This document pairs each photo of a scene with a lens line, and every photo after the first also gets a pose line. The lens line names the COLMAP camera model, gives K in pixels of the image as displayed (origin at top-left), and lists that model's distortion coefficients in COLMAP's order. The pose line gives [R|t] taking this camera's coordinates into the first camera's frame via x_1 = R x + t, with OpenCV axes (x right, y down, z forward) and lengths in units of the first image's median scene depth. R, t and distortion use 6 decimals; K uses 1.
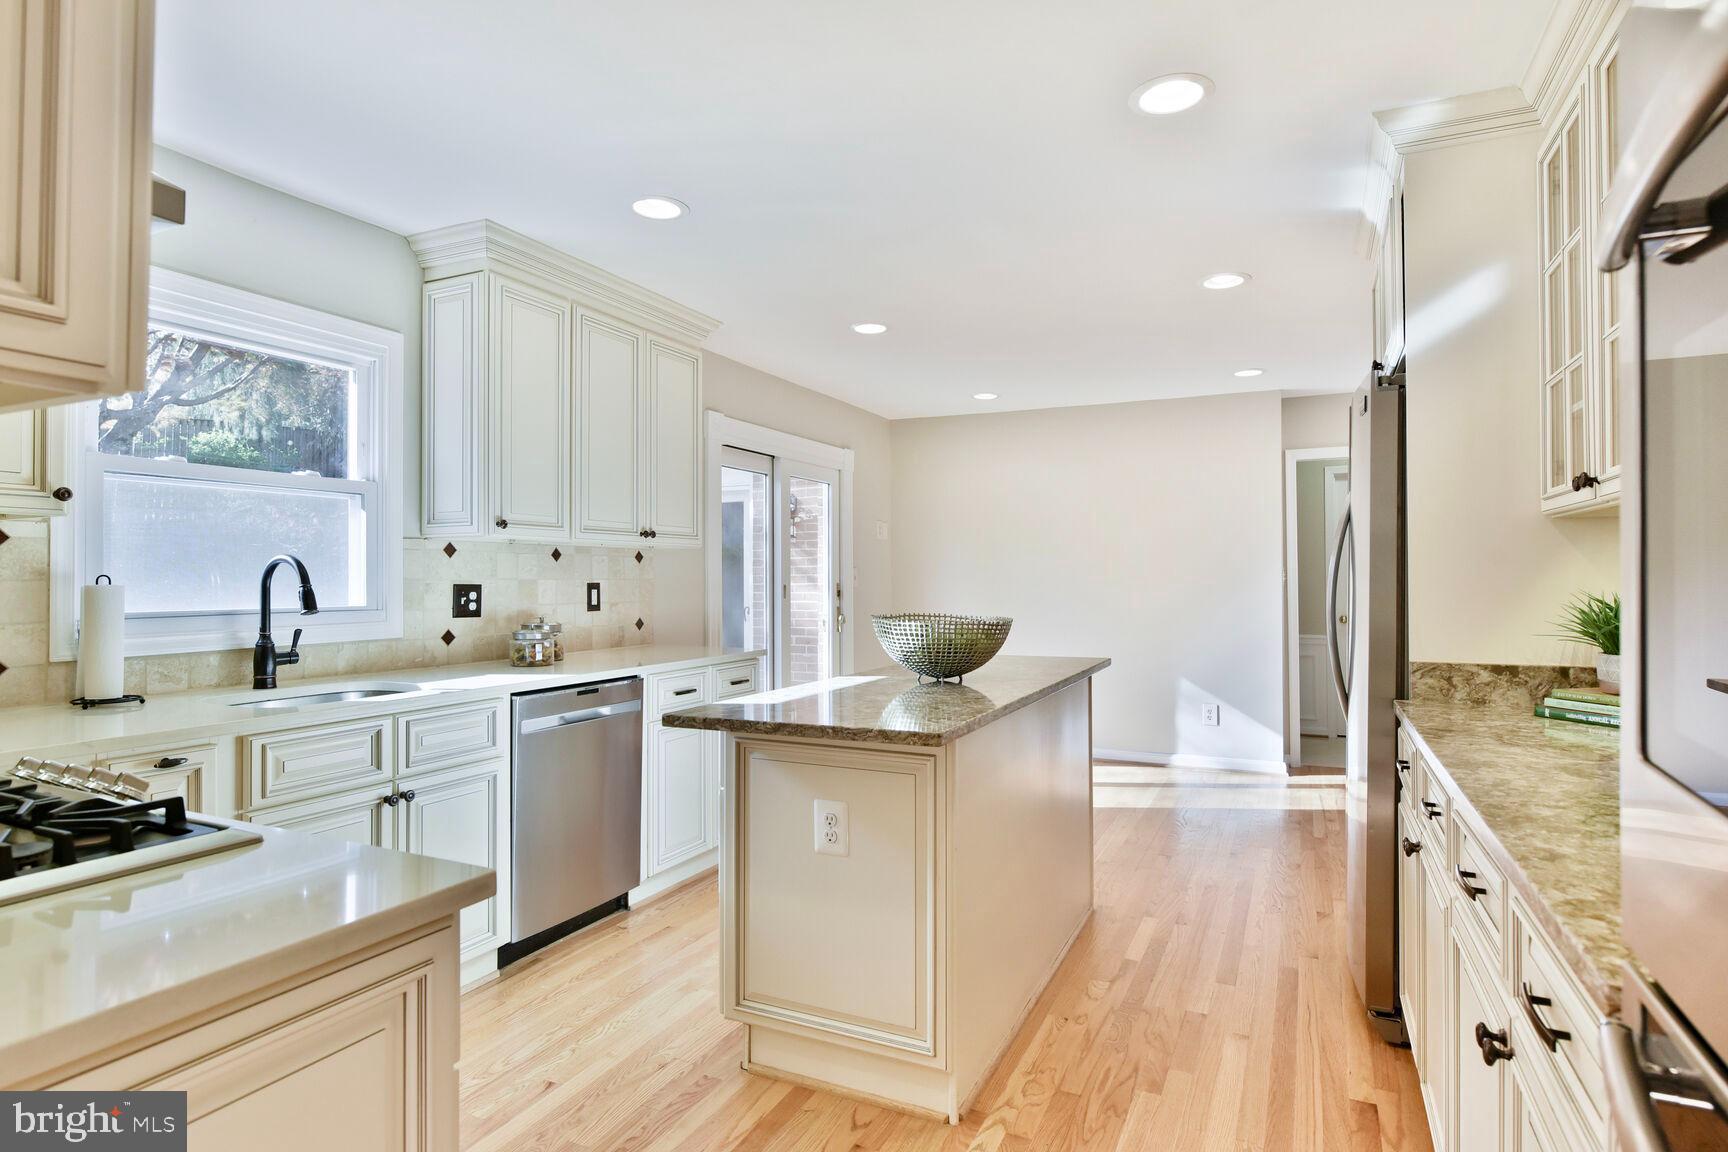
lens RADIAL K [[937.4, 0, 865.8], [0, 937.4, 572.7], [0, 0, 1]] dist [0.000805, 0.000216]
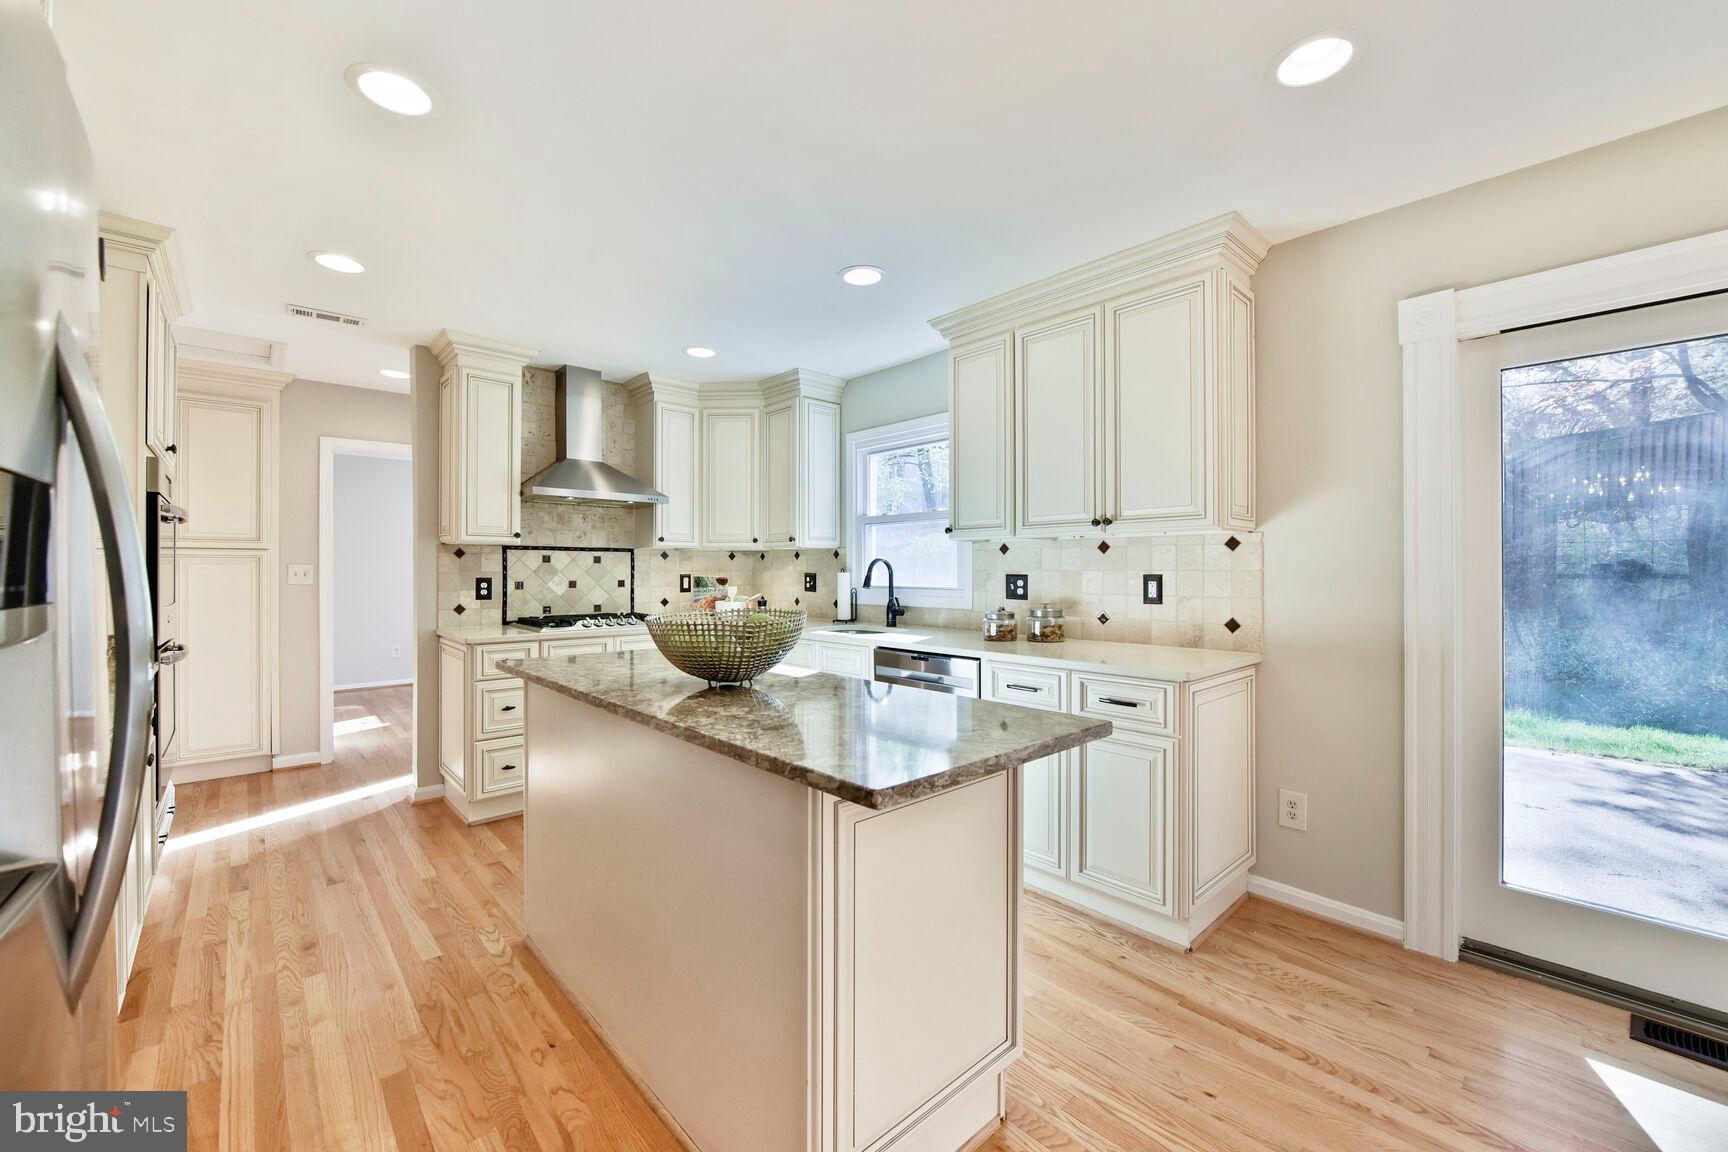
lens RADIAL K [[693.5, 0, 870.0], [0, 693.5, 569.9], [0, 0, 1]] dist [-0.003258, 0.000011]
pose [[-0.380341, 0.003961, -0.924838, 0.552280], [0.009180, 0.999958, 0.000507, 0.003944], [0.924801, -0.008297, -0.380361, 1.180605]]
